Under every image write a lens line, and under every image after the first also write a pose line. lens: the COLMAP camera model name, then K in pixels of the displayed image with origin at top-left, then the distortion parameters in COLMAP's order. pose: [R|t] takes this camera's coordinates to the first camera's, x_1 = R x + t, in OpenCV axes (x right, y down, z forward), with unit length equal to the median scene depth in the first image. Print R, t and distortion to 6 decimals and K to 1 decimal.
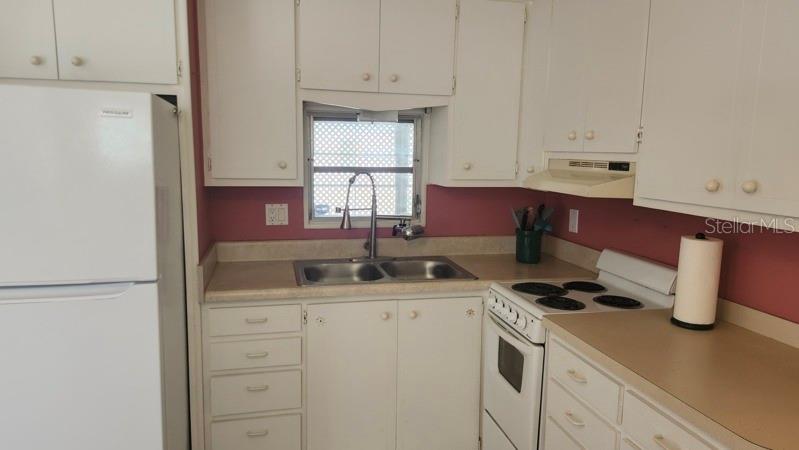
lens RADIAL K [[550.4, 0, 400.8], [0, 550.4, 222.6], [0, 0, 1]] dist [0.052447, -0.047199]
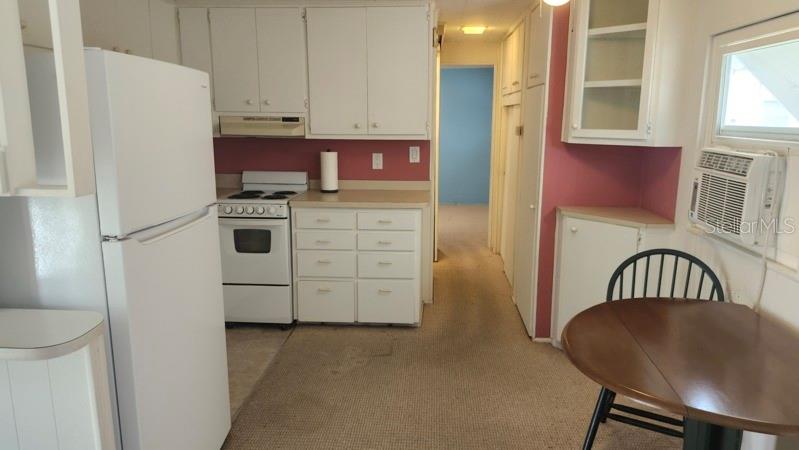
lens RADIAL K [[550.4, 0, 401.3], [0, 550.4, 225.1], [0, 0, 1]] dist [0.052447, -0.047199]
pose [[0.284288, -0.193893, 0.938928, -1.343607], [0.118227, 0.978952, 0.166361, -0.014486], [-0.951422, 0.063712, 0.301227, 0.062982]]
